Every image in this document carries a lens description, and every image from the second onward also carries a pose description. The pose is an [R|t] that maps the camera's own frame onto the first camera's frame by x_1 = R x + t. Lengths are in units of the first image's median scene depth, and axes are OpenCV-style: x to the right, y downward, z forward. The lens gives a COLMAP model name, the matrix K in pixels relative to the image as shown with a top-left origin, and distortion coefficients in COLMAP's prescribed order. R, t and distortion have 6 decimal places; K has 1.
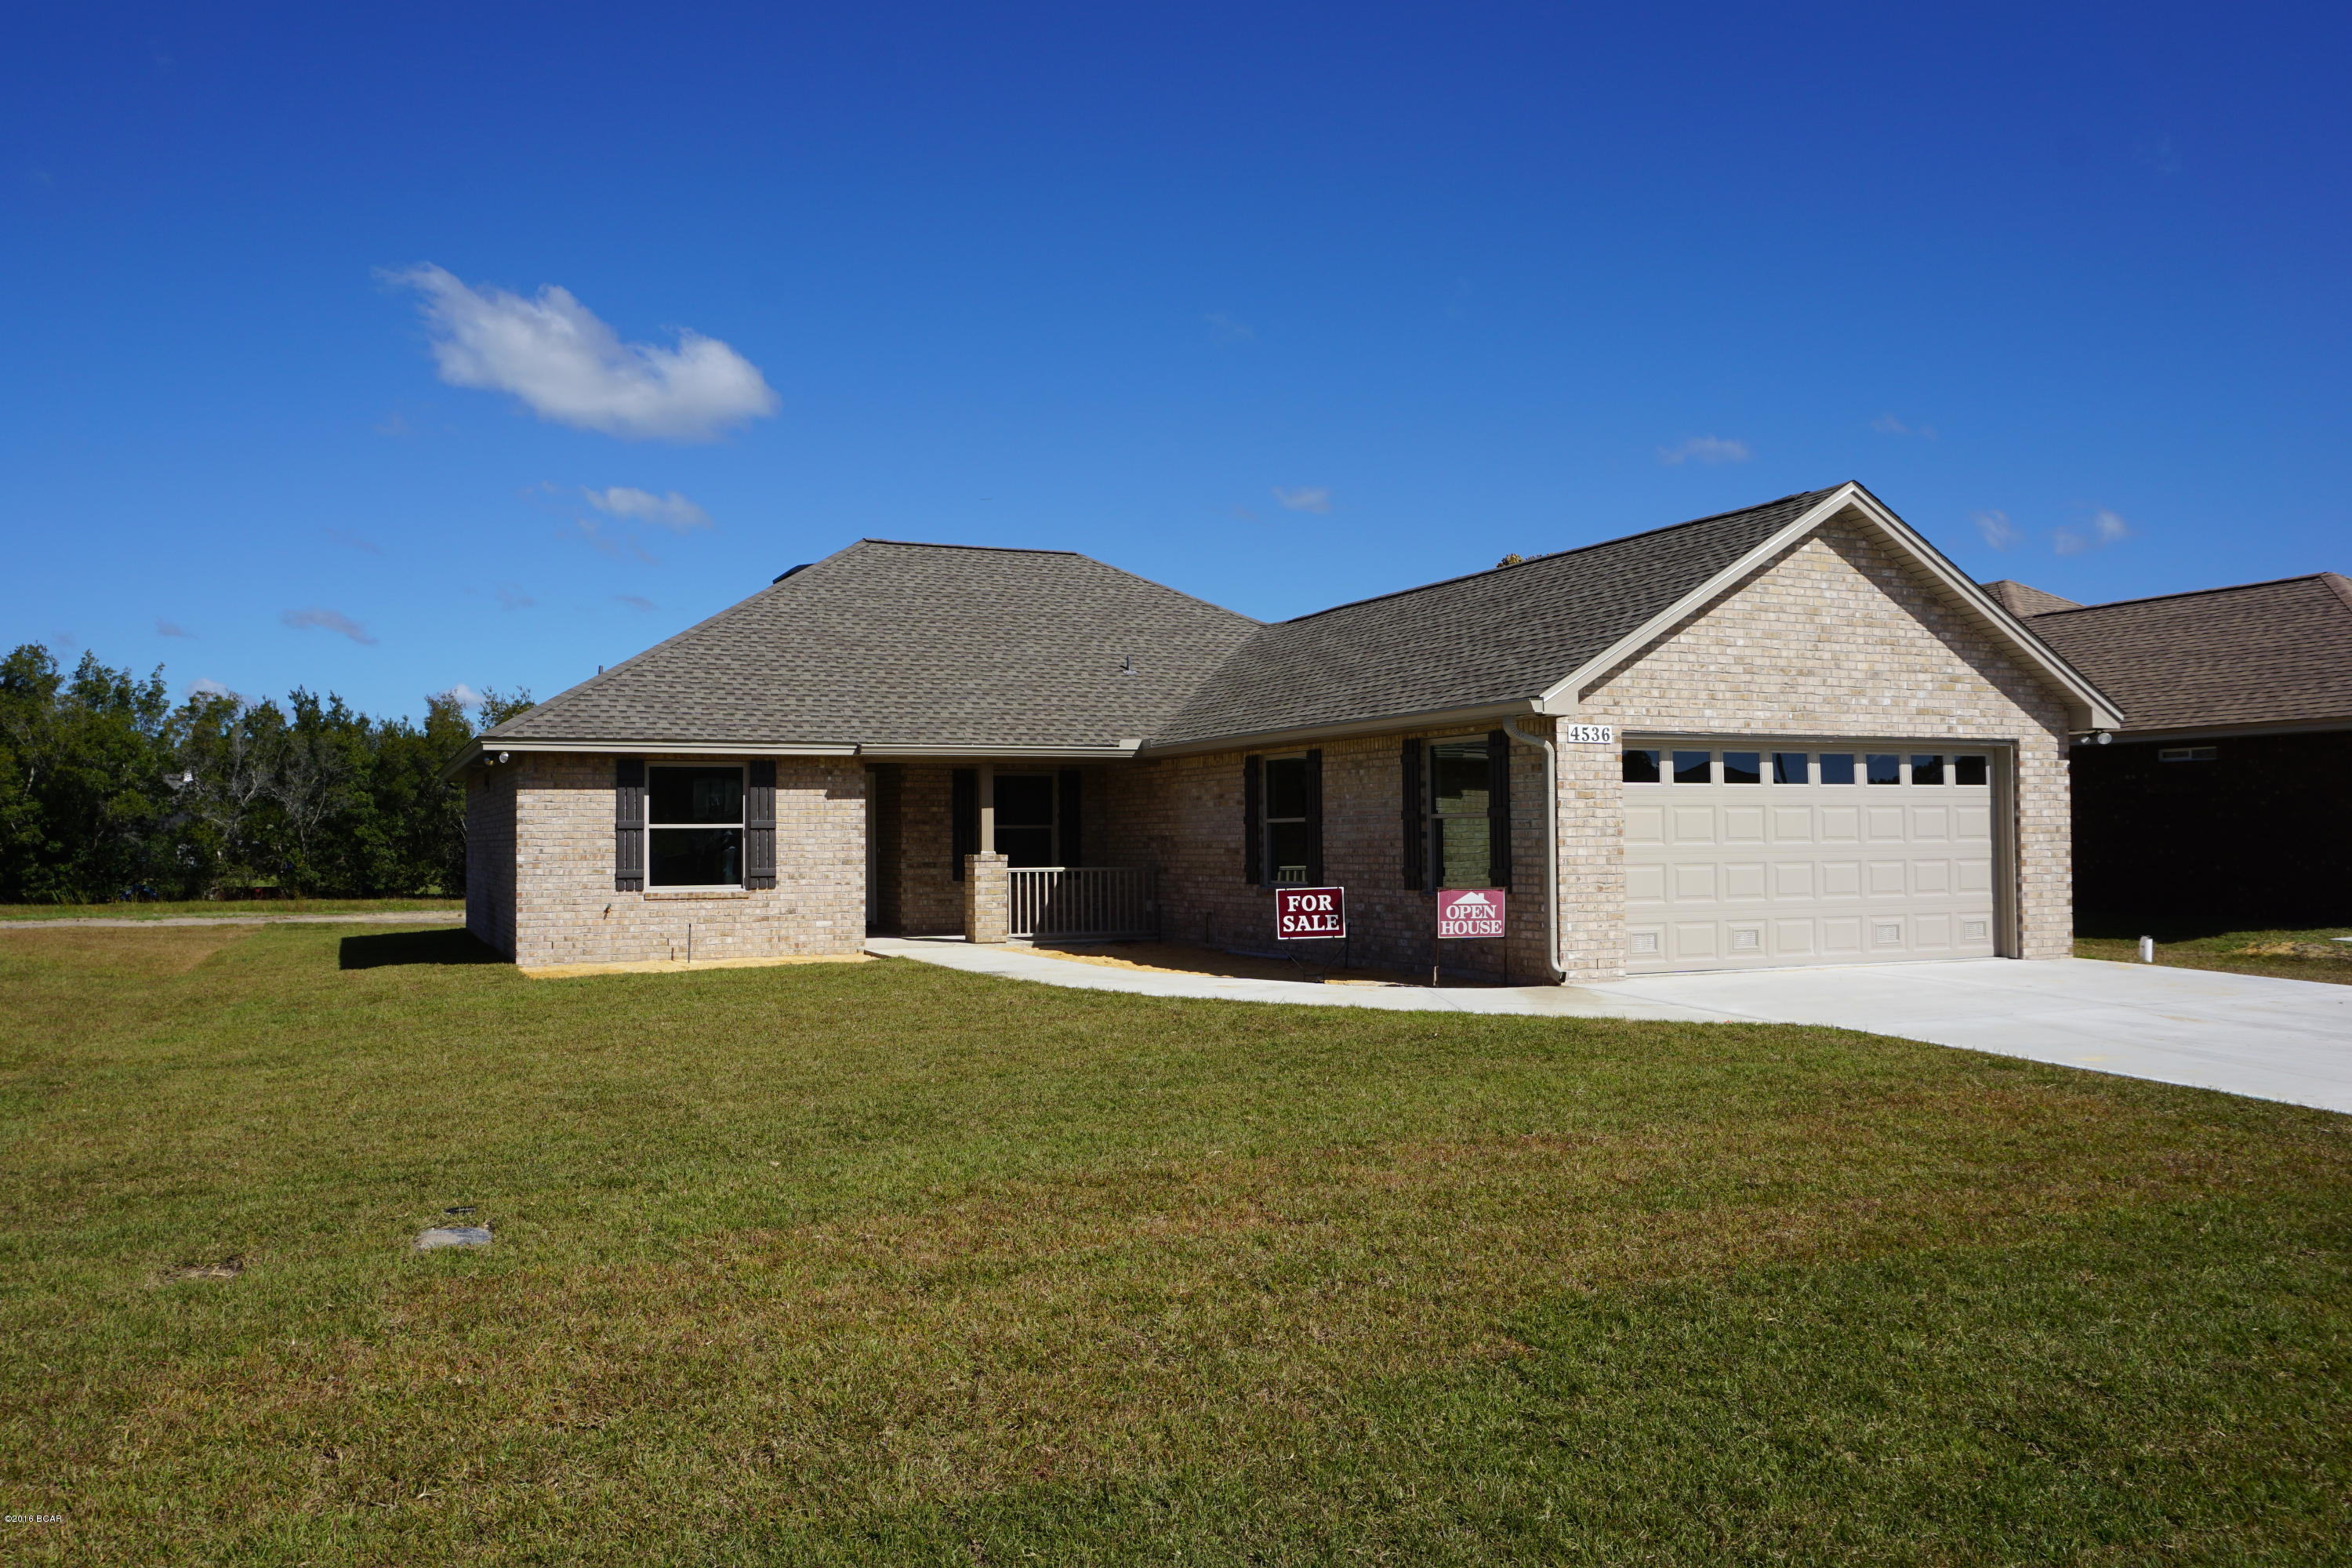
lens RADIAL K [[1821.5, 0, 1176.0], [0, 1821.5, 784.0], [0, 0, 1]] dist [-0.011562, -0.003564]
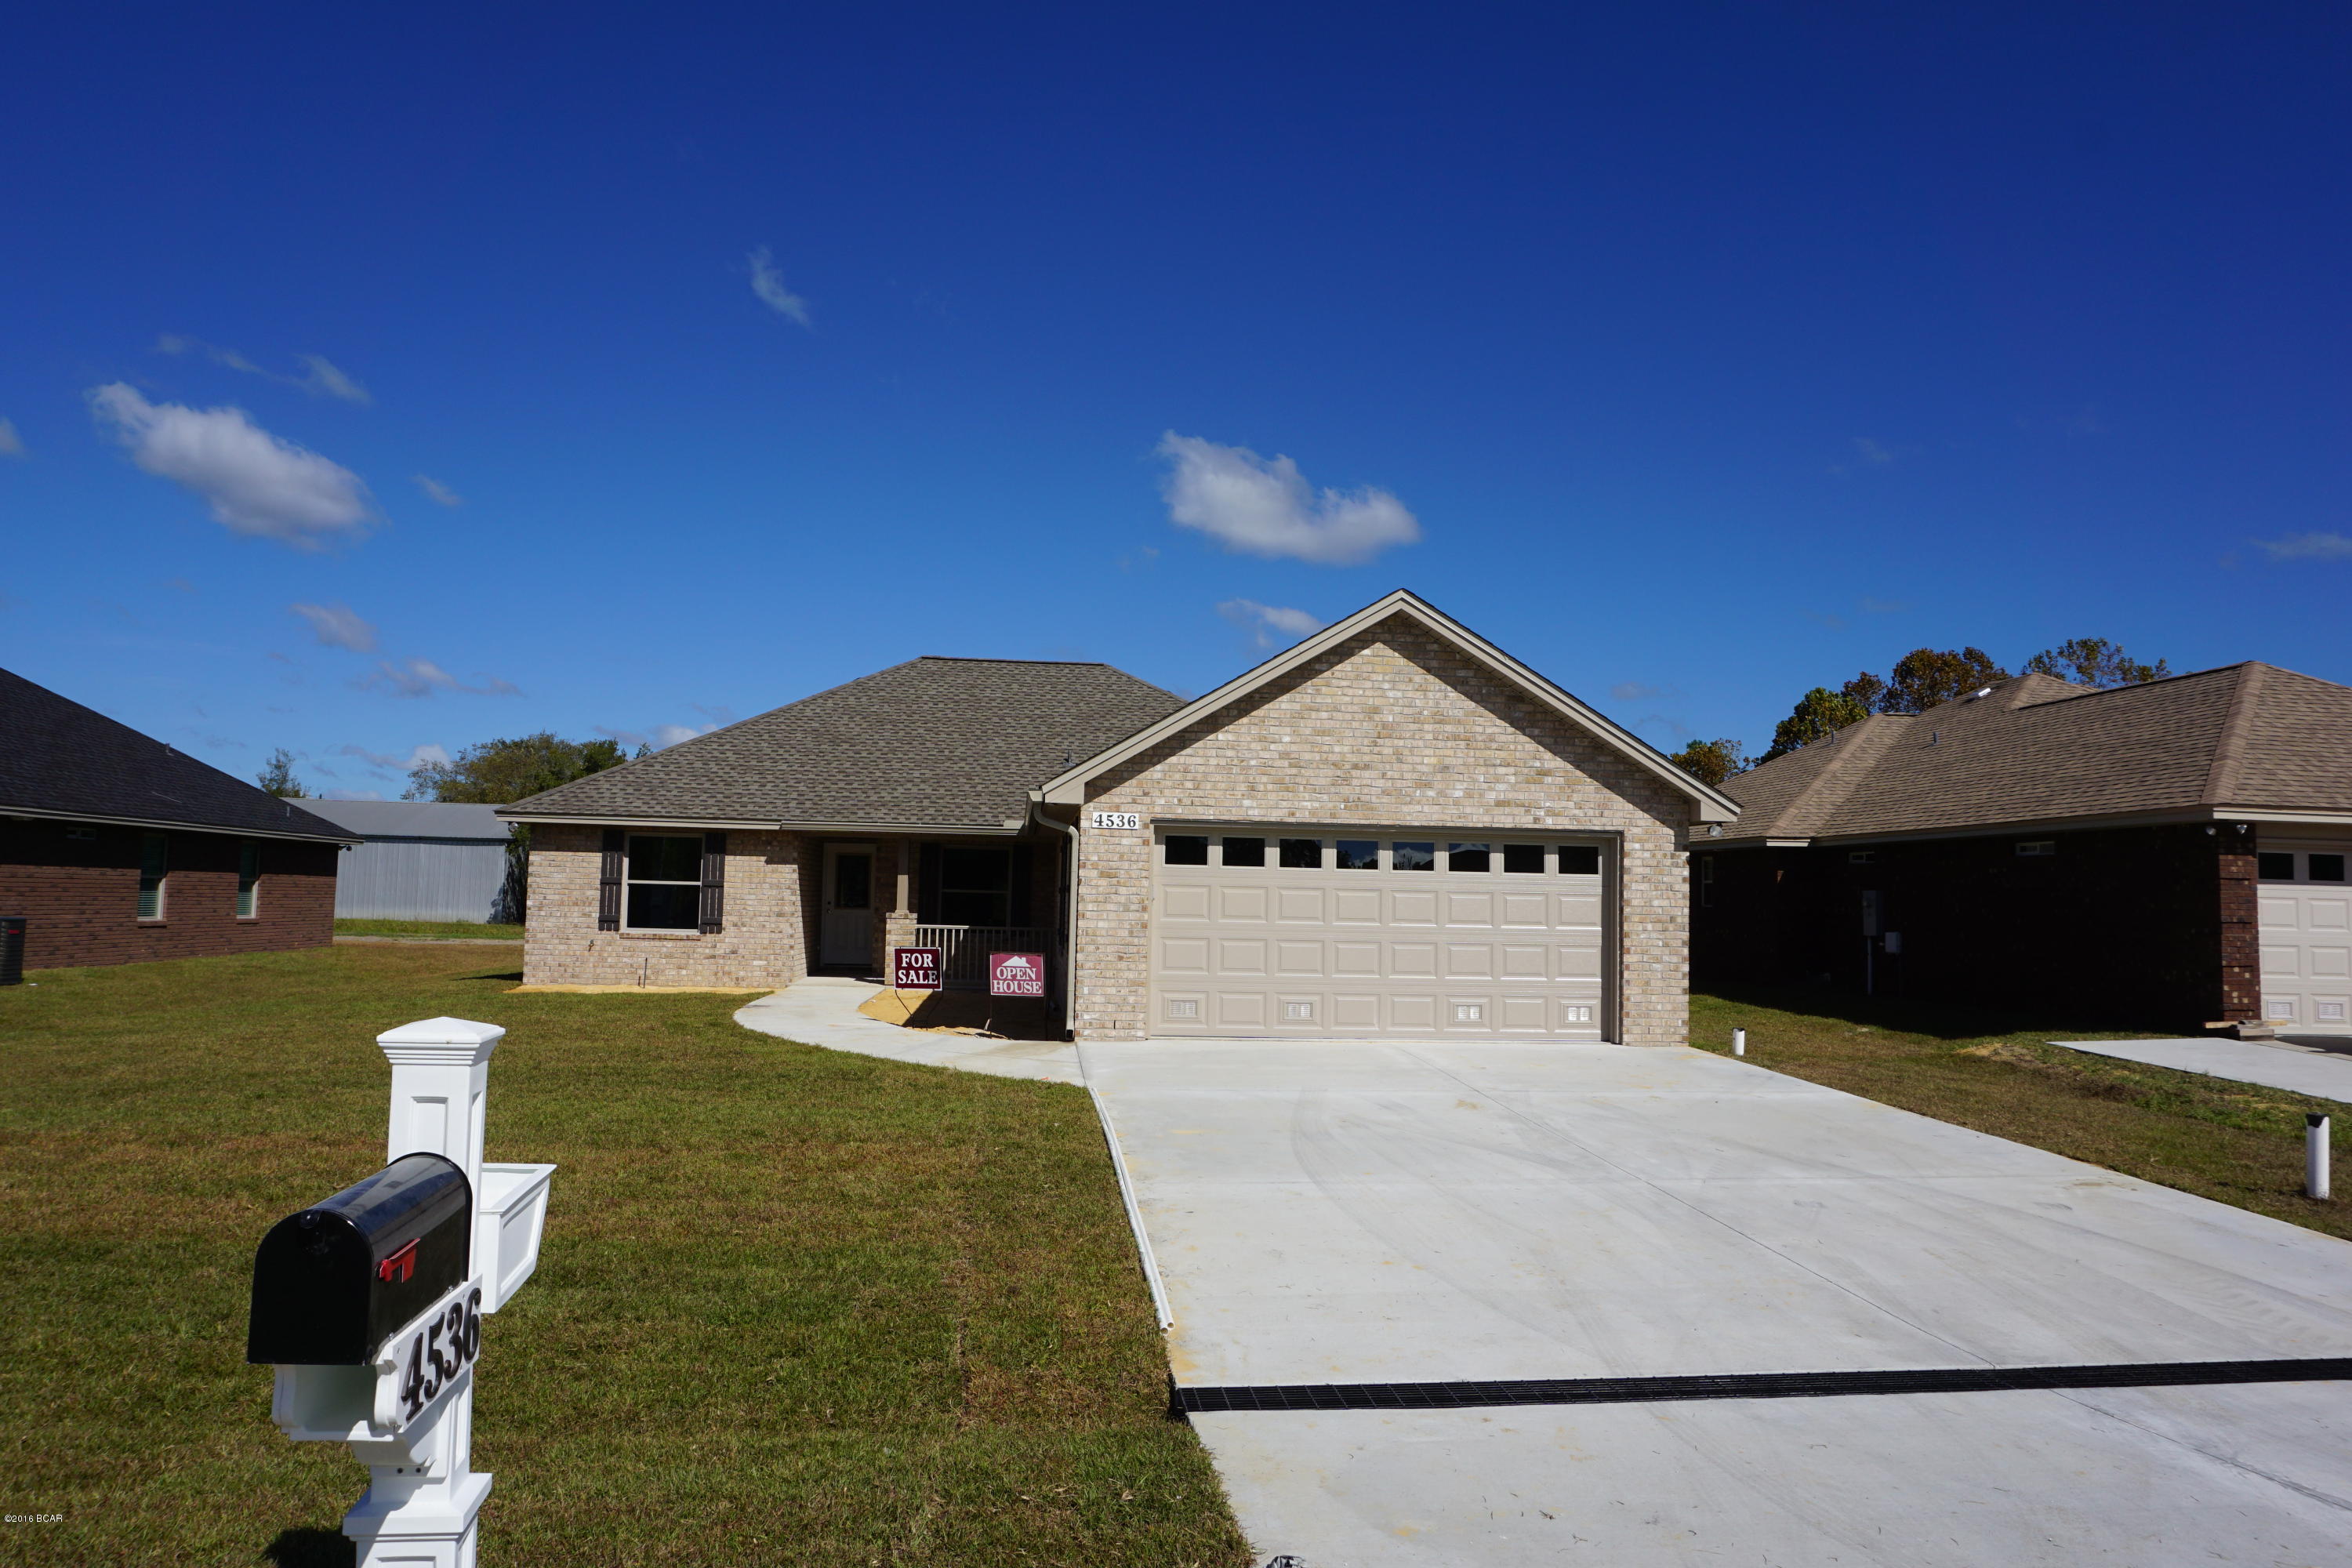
lens RADIAL K [[1564.9, 0, 1176.0], [0, 1564.9, 784.0], [0, 0, 1]] dist [-0.052345, 0.000067]
pose [[0.946992, 0.005545, -0.321211, 0.510621], [-0.020143, 0.998909, -0.042141, -0.008848], [0.320626, 0.046377, 0.946070, 0.079277]]
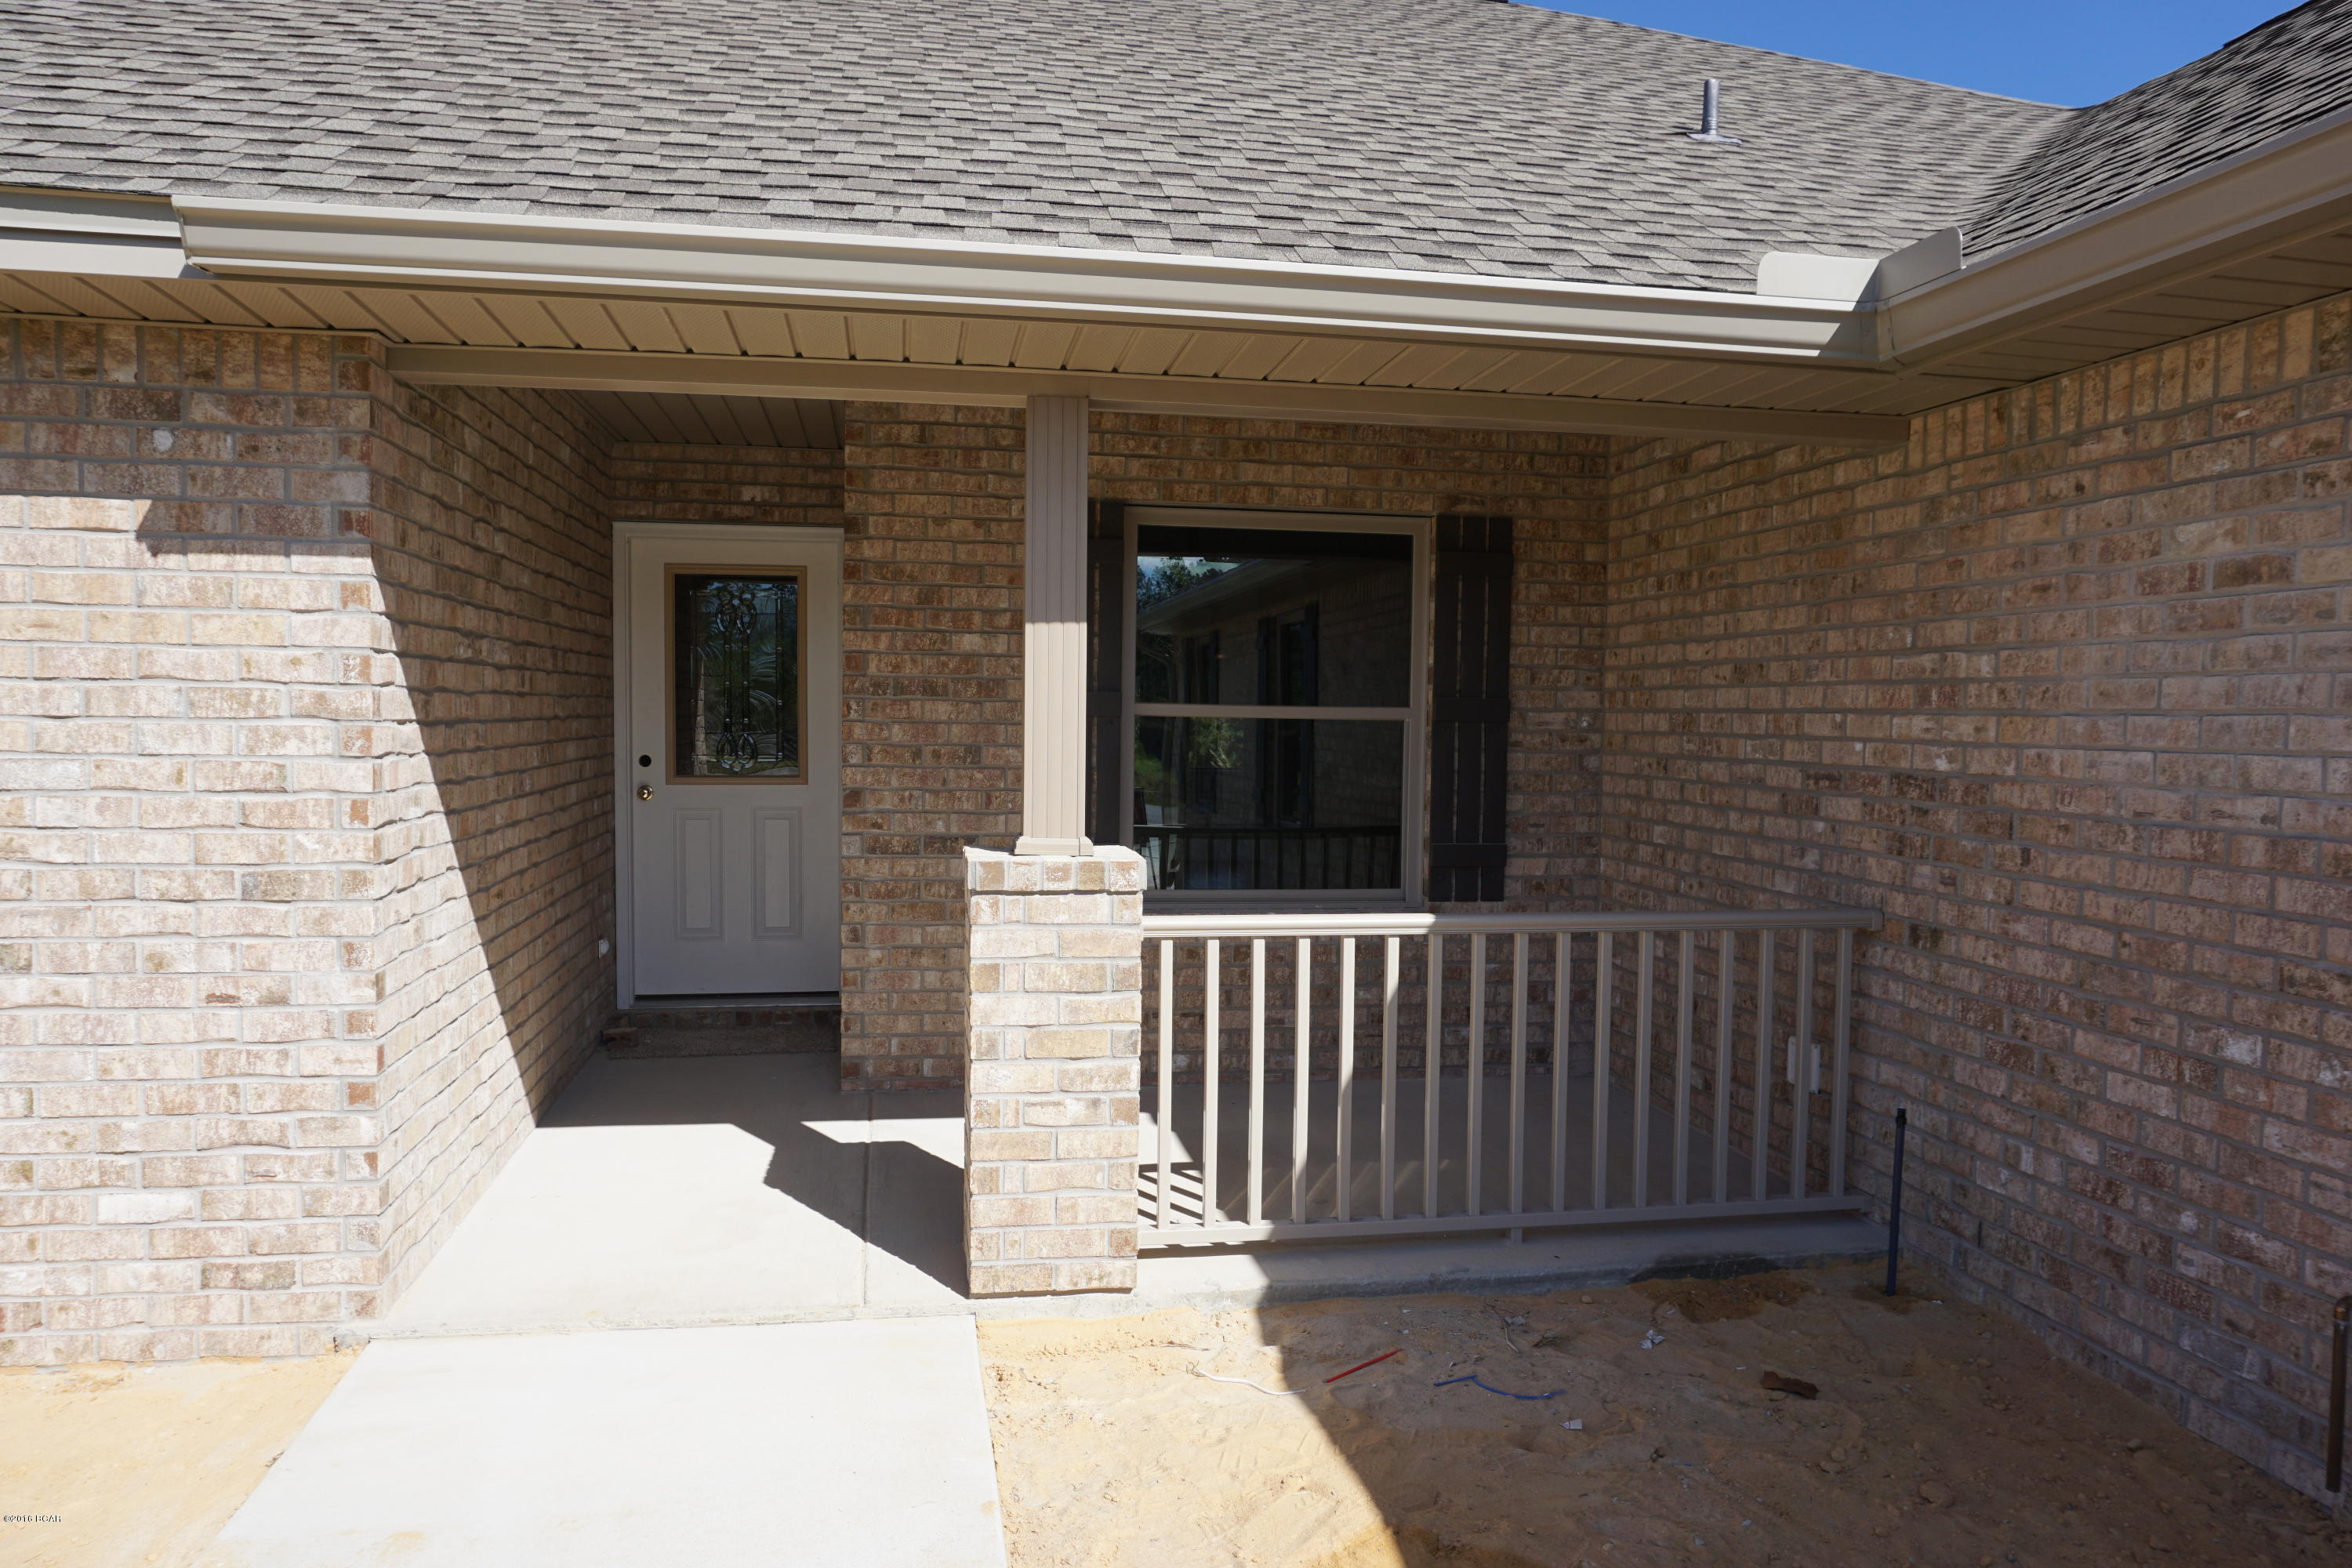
lens RADIAL K [[1564.9, 0, 1176.0], [0, 1564.9, 784.0], [0, 0, 1]] dist [-0.052345, 0.000067]
pose [[0.969755, 0.032624, -0.241890, -0.060803], [-0.014339, 0.996930, 0.076969, 0.022293], [0.243659, -0.071173, 0.967246, 1.049198]]
